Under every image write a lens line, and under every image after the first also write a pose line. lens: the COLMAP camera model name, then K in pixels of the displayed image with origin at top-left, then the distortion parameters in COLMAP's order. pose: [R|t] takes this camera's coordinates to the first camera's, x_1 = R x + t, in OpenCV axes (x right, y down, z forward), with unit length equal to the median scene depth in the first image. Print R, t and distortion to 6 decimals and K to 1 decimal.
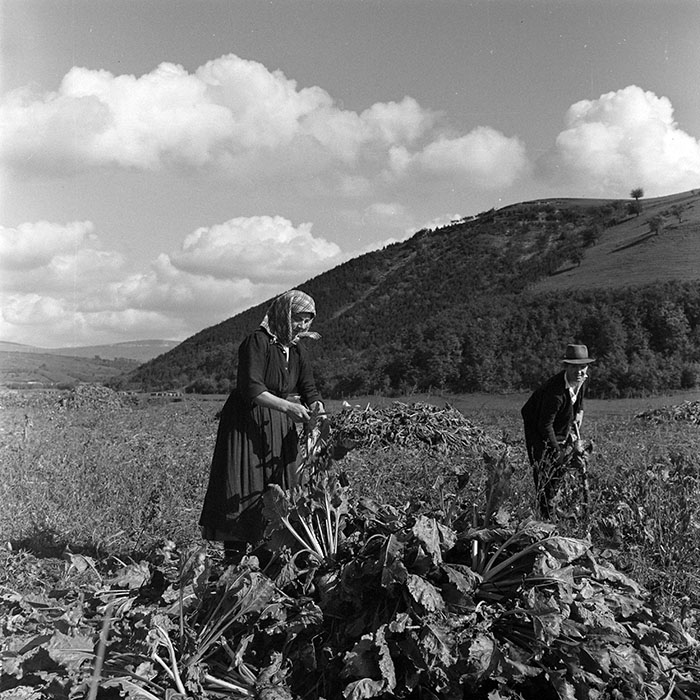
lens RADIAL K [[956.5, 0, 351.2], [0, 956.5, 329.1], [0, 0, 1]] dist [0.088185, -0.140070]
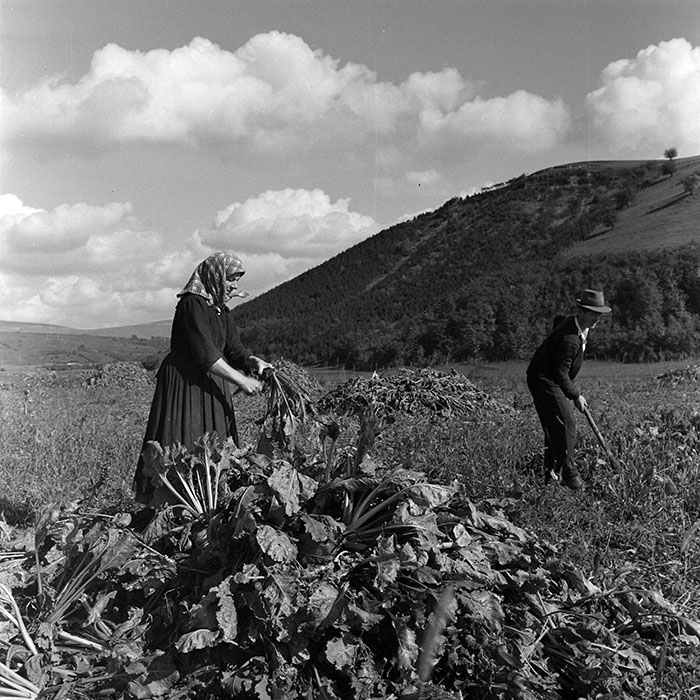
lens RADIAL K [[956.5, 0, 351.2], [0, 956.5, 329.1], [0, 0, 1]] dist [0.088185, -0.140070]
pose [[0.998903, -0.030999, -0.035095, 0.182163], [0.032003, 0.999084, 0.028408, 0.028684], [0.034183, -0.029500, 0.998980, 0.029002]]
